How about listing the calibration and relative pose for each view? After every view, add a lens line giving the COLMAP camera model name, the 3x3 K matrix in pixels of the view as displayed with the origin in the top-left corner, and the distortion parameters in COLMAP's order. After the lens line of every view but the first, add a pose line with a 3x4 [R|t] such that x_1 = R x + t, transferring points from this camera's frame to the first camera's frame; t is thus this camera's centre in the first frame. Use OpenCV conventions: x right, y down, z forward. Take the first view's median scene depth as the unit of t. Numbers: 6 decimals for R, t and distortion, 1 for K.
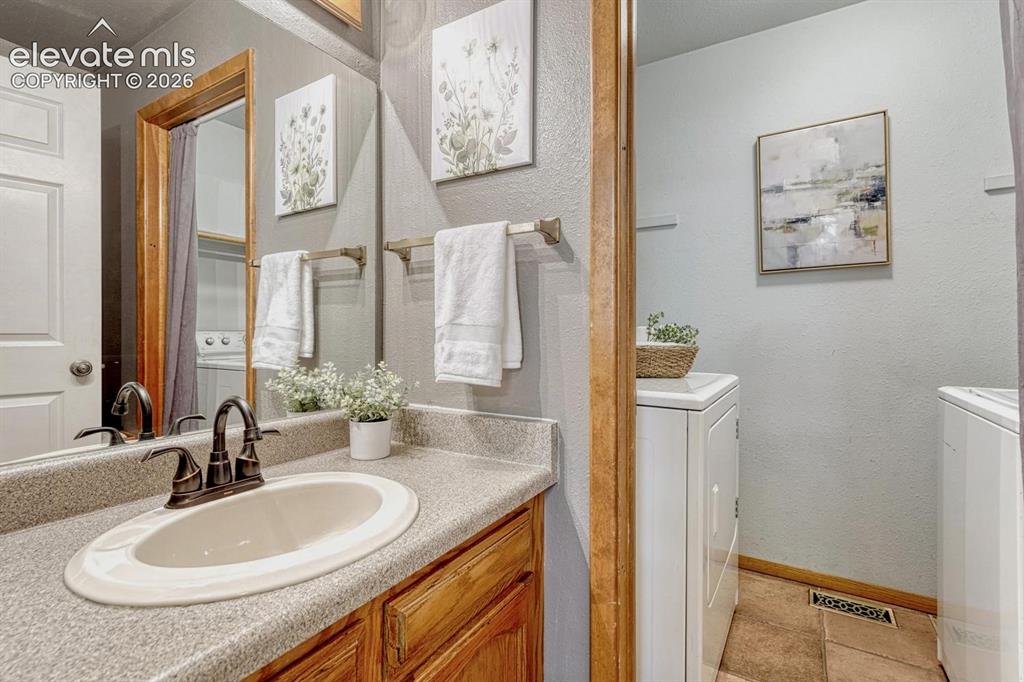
lens RADIAL K [[472.9, 0, 513.6], [0, 472.9, 336.2], [0, 0, 1]] dist [-0.002524, -0.000645]
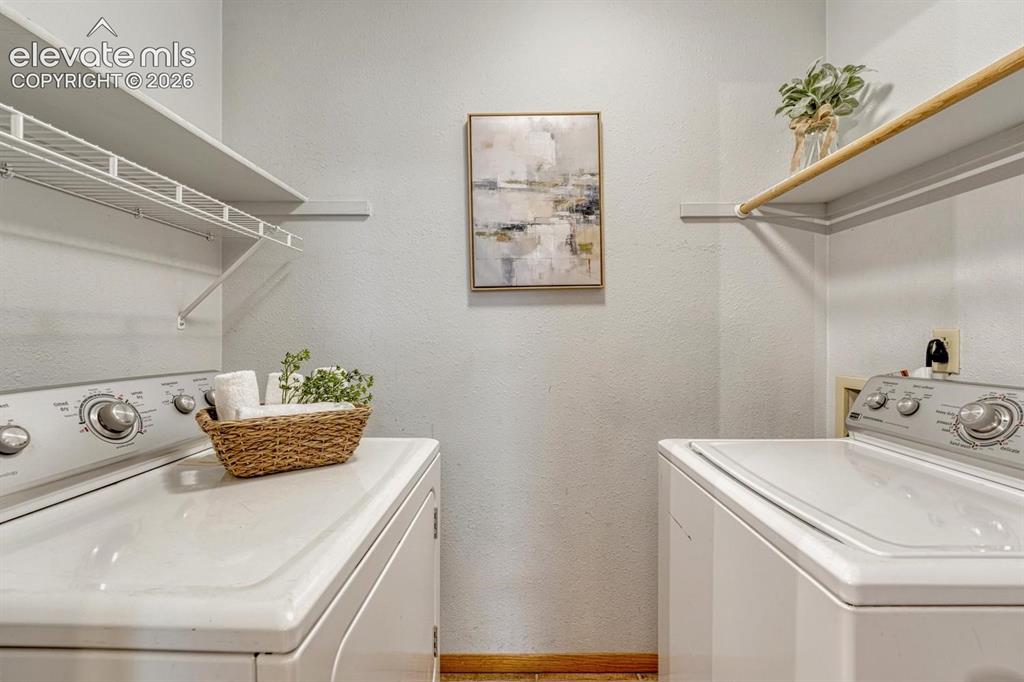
lens RADIAL K [[430.6, 0, 509.9], [0, 430.6, 336.2], [0, 0, 1]] dist [-0.006177, -0.000212]
pose [[0.861617, 0.000263, 0.507558, 0.232308], [0.002480, 0.999986, -0.004728, -0.057406], [-0.507552, 0.005332, 0.861605, 0.384213]]
